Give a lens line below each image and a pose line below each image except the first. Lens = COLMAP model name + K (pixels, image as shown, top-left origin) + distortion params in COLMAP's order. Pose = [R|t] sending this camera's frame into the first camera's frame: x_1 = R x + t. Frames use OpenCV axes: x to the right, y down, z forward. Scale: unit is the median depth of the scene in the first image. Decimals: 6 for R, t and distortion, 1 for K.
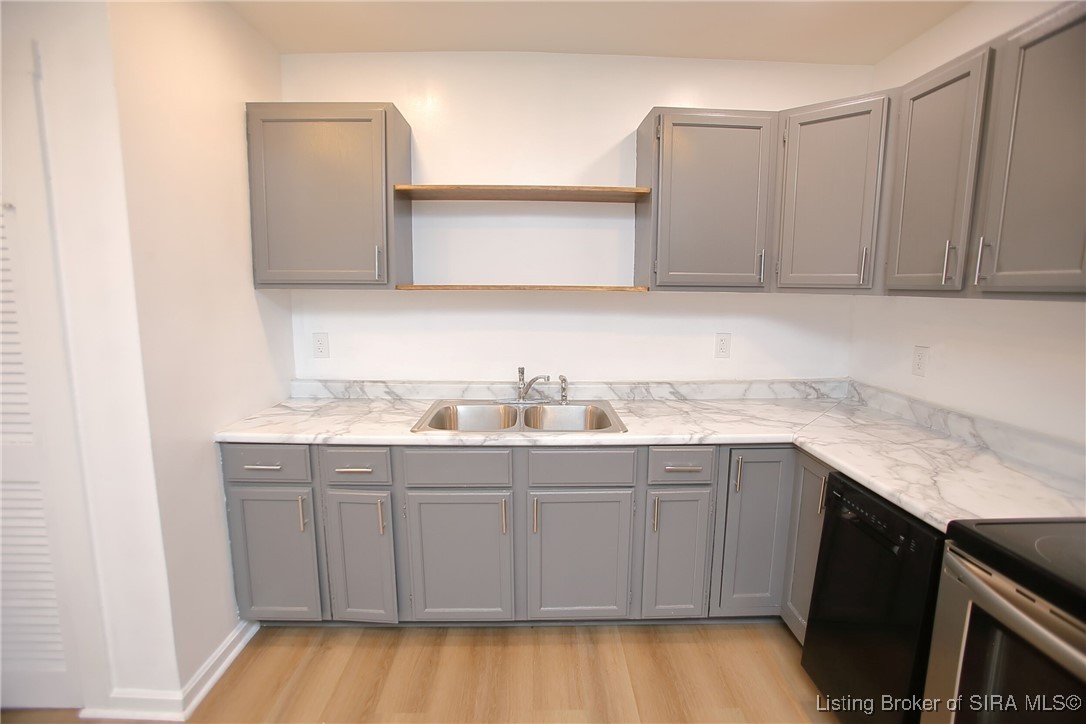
lens RADIAL K [[496.1, 0, 543.7], [0, 496.1, 357.1], [0, 0, 1]] dist [-0.079928, 0.034969]
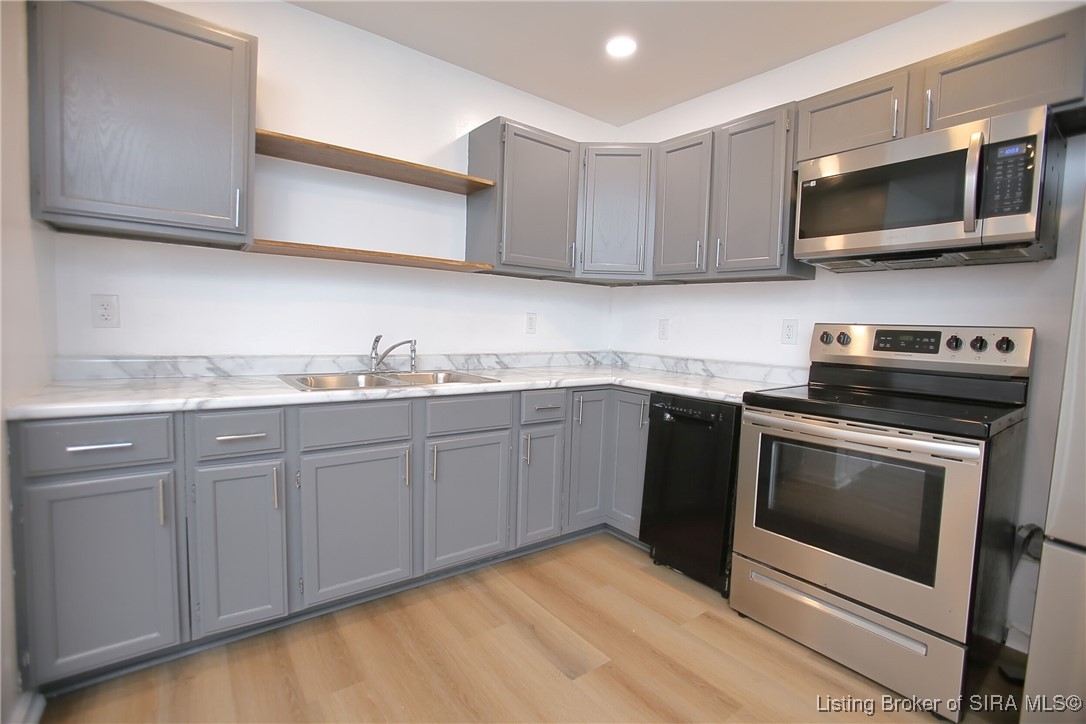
lens RADIAL K [[496.1, 0, 543.7], [0, 496.1, 357.1], [0, 0, 1]] dist [-0.079928, 0.034969]
pose [[0.809184, -0.017742, 0.587288, -0.423866], [0.053576, 0.997608, -0.043681, 0.147074], [-0.585108, 0.066811, 0.808199, -0.000953]]
